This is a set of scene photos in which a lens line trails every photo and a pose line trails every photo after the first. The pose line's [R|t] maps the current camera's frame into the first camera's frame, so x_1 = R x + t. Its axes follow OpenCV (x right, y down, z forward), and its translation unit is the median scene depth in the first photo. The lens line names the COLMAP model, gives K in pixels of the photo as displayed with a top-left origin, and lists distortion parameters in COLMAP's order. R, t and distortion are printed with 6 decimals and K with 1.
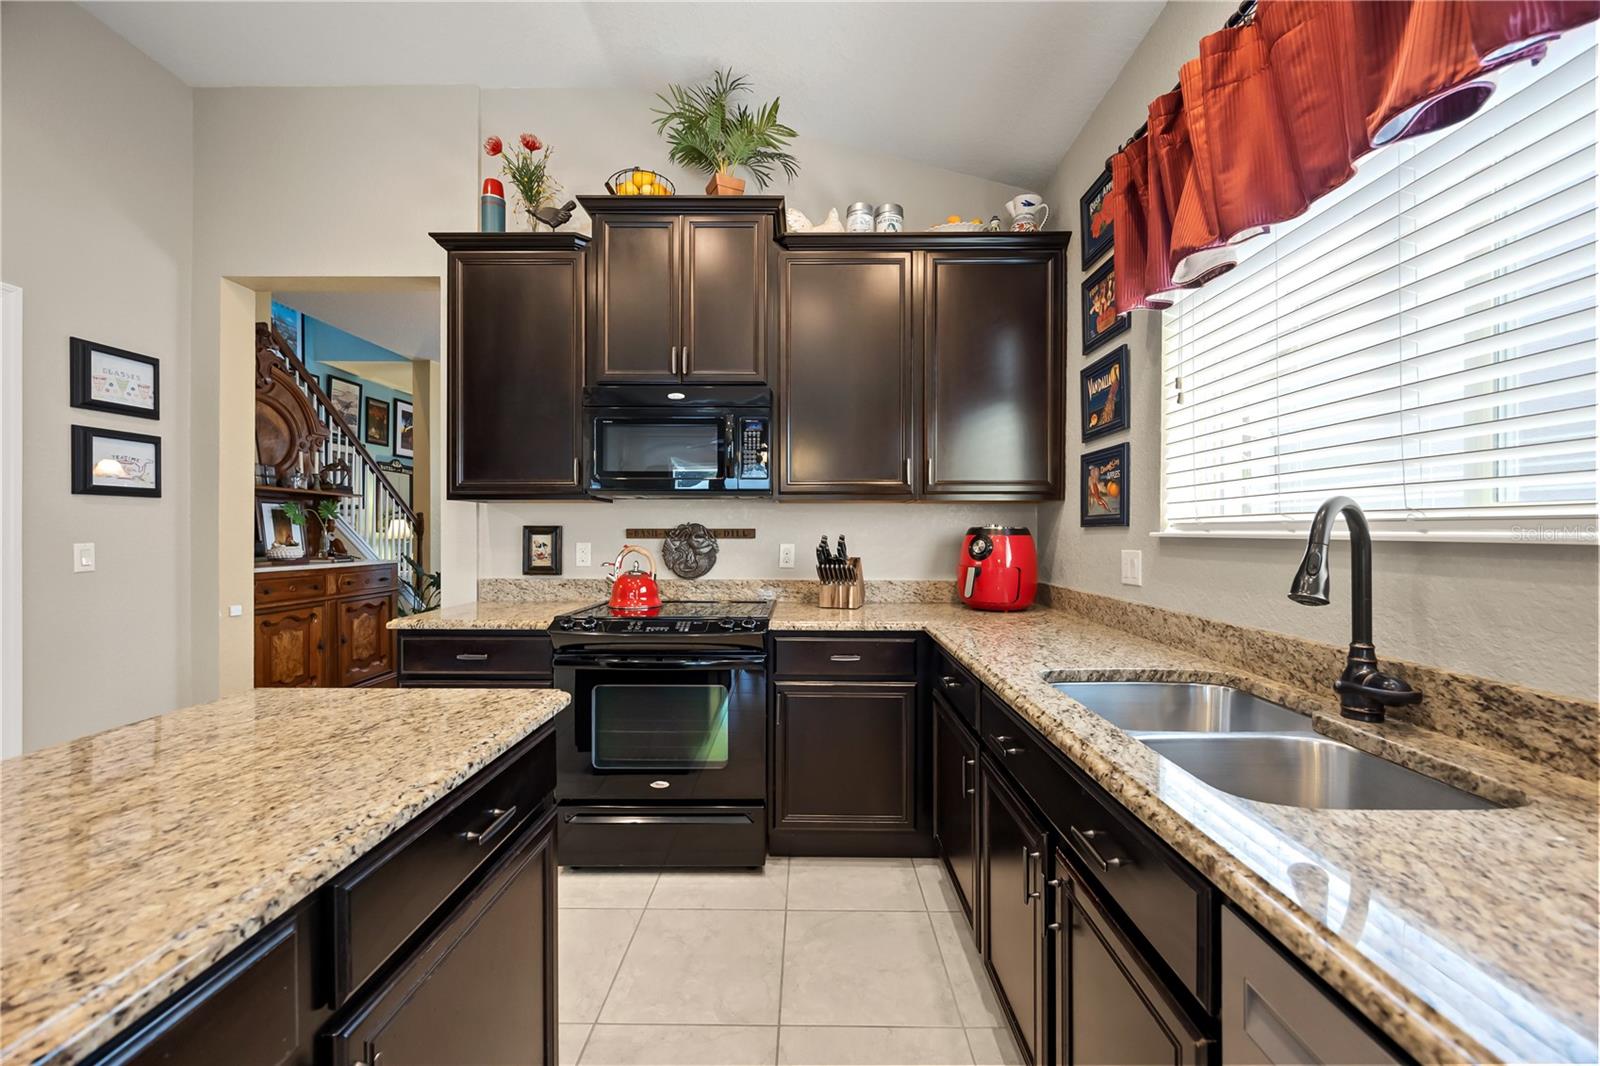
lens RADIAL K [[612.8, 0, 800.7], [0, 612.8, 530.7], [0, 0, 1]] dist [-0.002969, -0.000168]
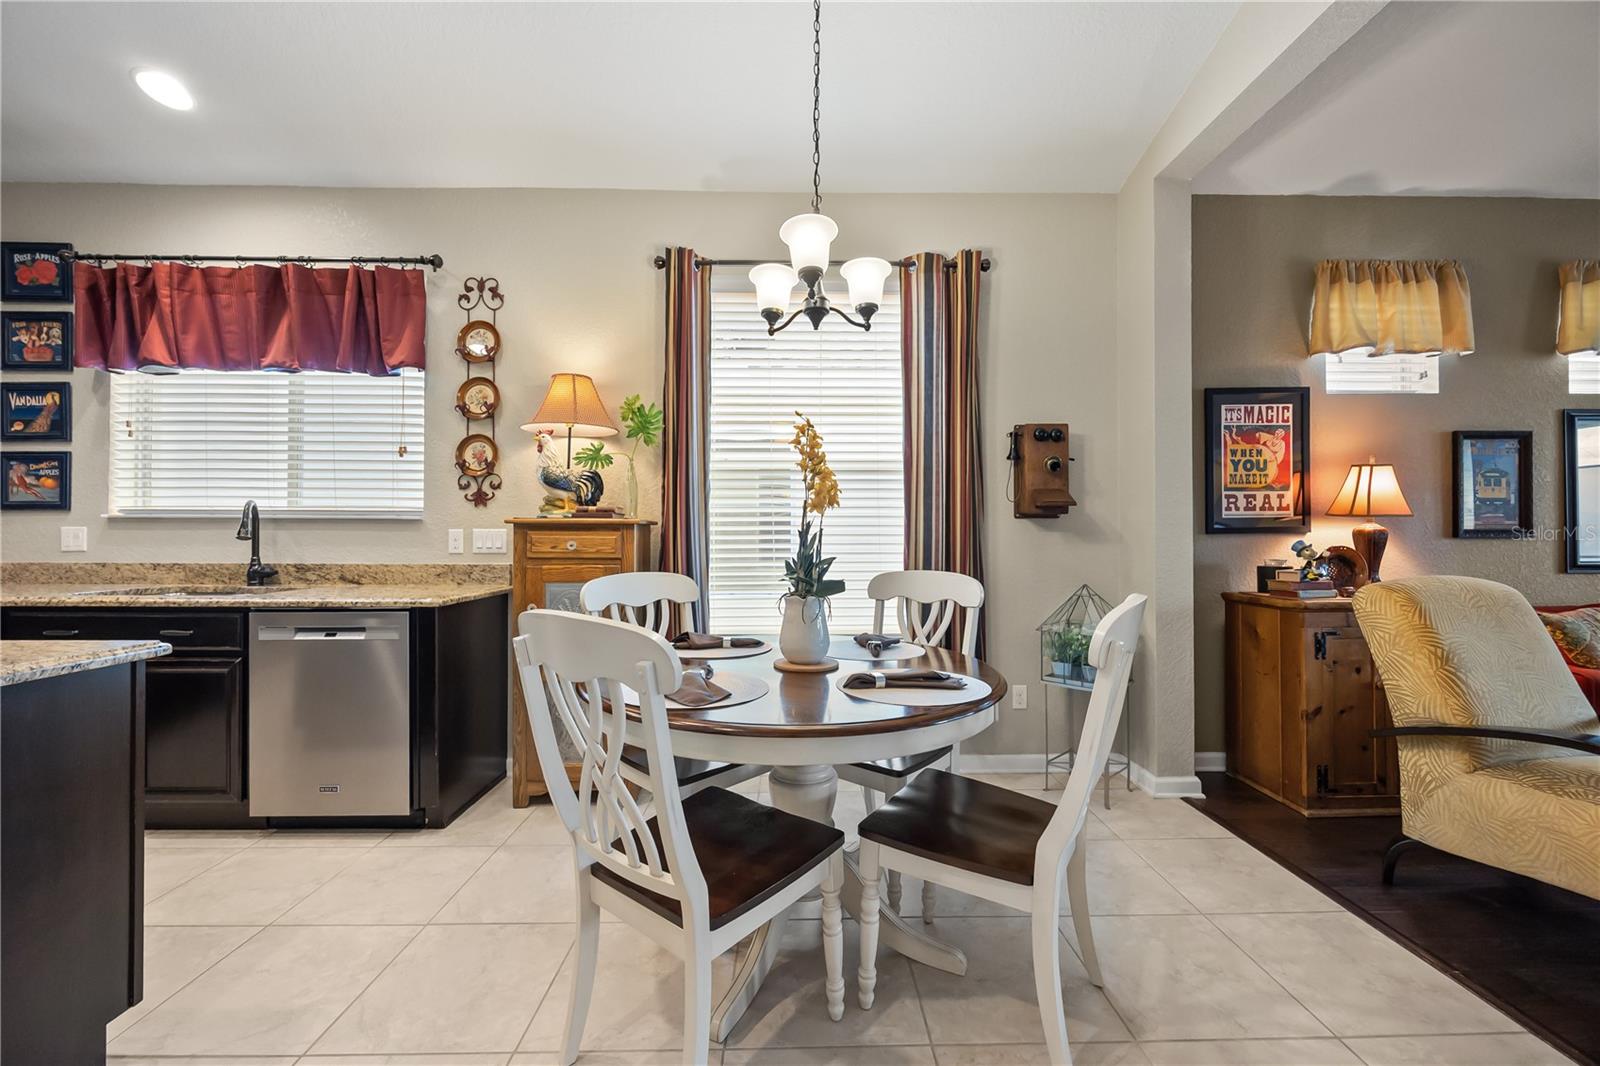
lens RADIAL K [[612.8, 0, 791.3], [0, 612.8, 531.3], [0, 0, 1]] dist [-0.002969, -0.000168]
pose [[-0.017730, 0.003814, 0.999836, -0.794401], [-0.003618, 0.999986, -0.003878, 0.035325], [-0.999836, -0.003686, -0.017716, -0.568013]]
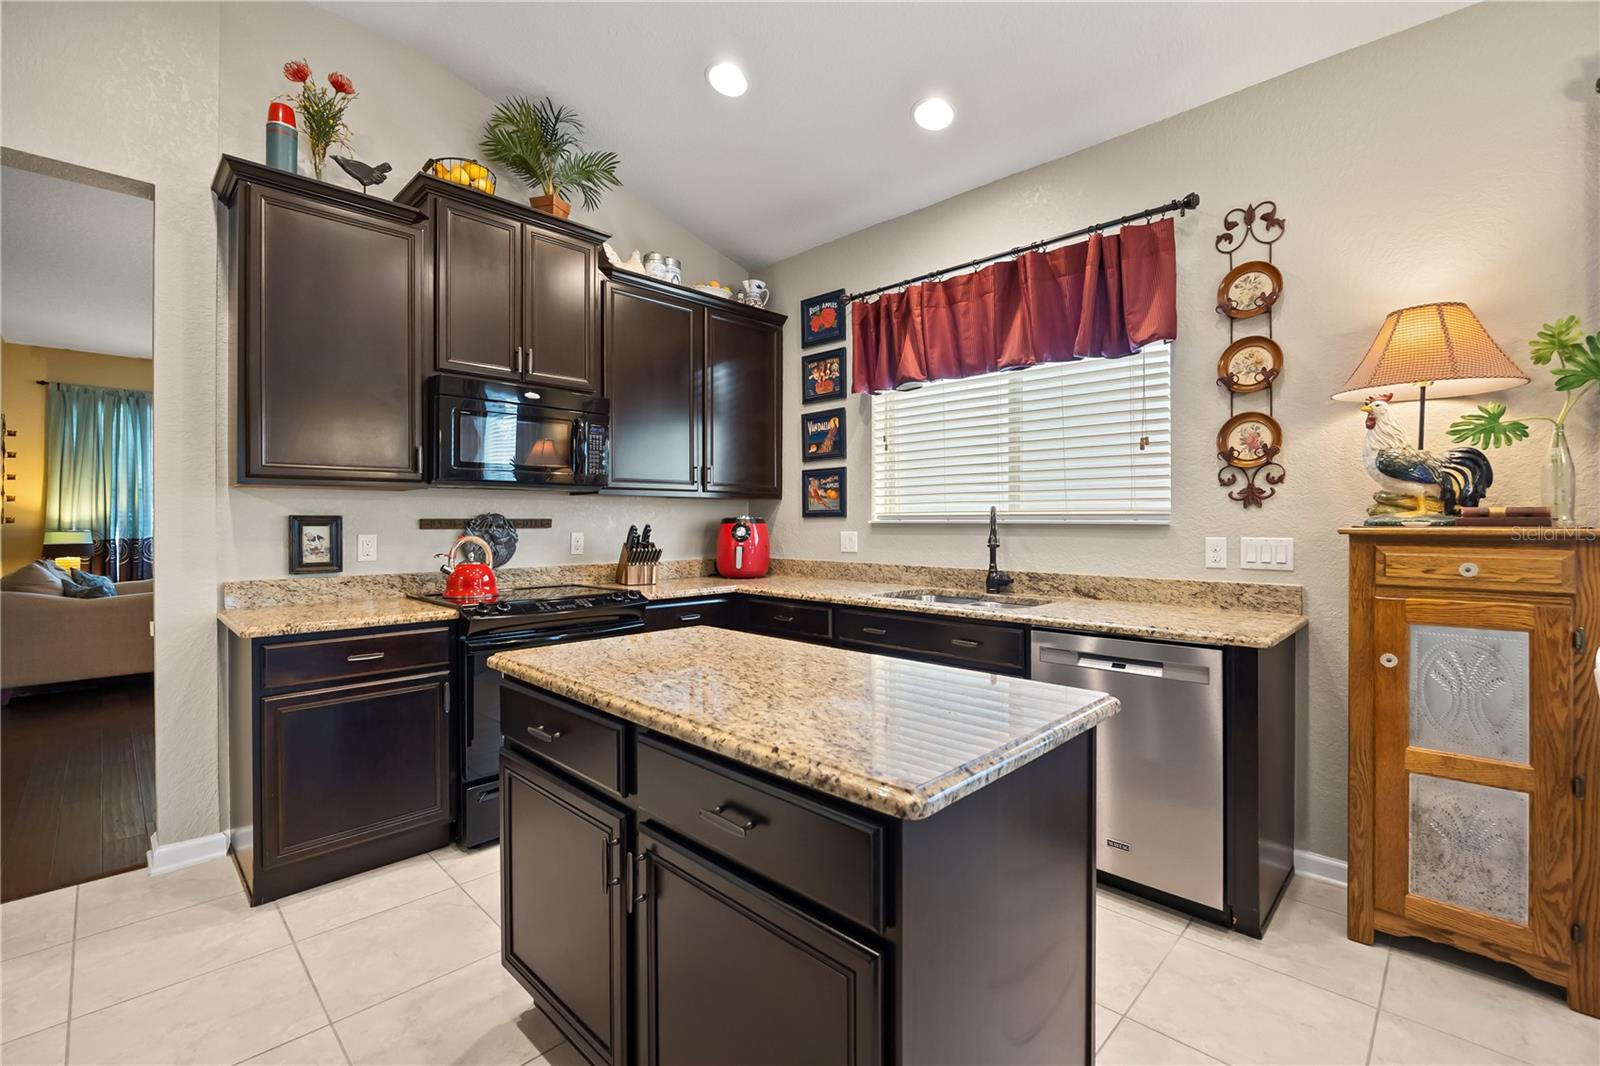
lens RADIAL K [[690.1, 0, 812.9], [0, 690.1, 523.3], [0, 0, 1]] dist [-0.018631, 0.000649]
pose [[0.689919, -0.004986, 0.723870, -0.768556], [0.002653, 0.999987, 0.004359, 0.000509], [-0.723882, -0.001087, 0.689923, -0.198592]]
